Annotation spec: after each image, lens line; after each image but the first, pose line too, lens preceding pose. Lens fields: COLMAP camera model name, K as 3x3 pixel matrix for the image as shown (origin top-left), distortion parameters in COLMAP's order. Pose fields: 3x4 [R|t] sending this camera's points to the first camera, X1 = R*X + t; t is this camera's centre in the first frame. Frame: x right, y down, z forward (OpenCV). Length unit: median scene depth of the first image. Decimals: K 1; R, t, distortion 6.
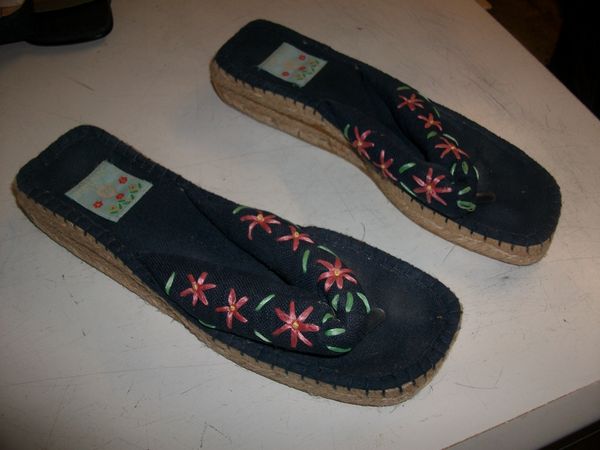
lens RADIAL K [[568.0, 0, 300.0], [0, 568.0, 225.0], [0, 0, 1]] dist [-0.113225, 0.024611]
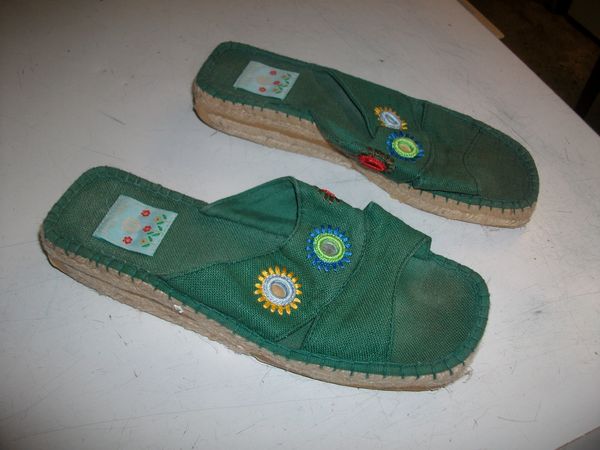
lens RADIAL K [[568.0, 0, 300.0], [0, 568.0, 225.0], [0, 0, 1]] dist [-0.113225, 0.024611]
pose [[0.999719, -0.006728, 0.022727, -0.096176], [0.006986, 0.999911, -0.011323, -0.057666], [-0.022649, 0.011479, 0.999678, -0.027055]]
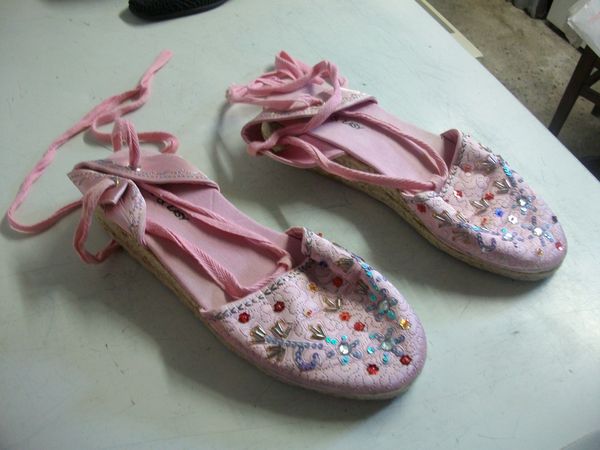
lens RADIAL K [[568.0, 0, 300.0], [0, 568.0, 225.0], [0, 0, 1]] dist [-0.113225, 0.024611]
pose [[0.998583, -0.021265, 0.048786, -0.100588], [0.021867, 0.999691, -0.011833, -0.108975], [-0.048519, 0.012883, 0.998739, -0.070611]]
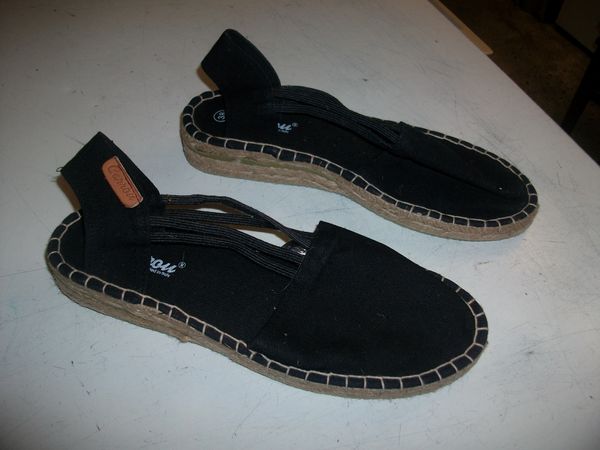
lens RADIAL K [[568.0, 0, 300.0], [0, 568.0, 225.0], [0, 0, 1]] dist [-0.113225, 0.024611]
pose [[0.999119, -0.010435, 0.040657, -0.071072], [0.011303, 0.999712, -0.021182, -0.110613], [-0.040424, 0.021623, 0.998949, 0.037158]]
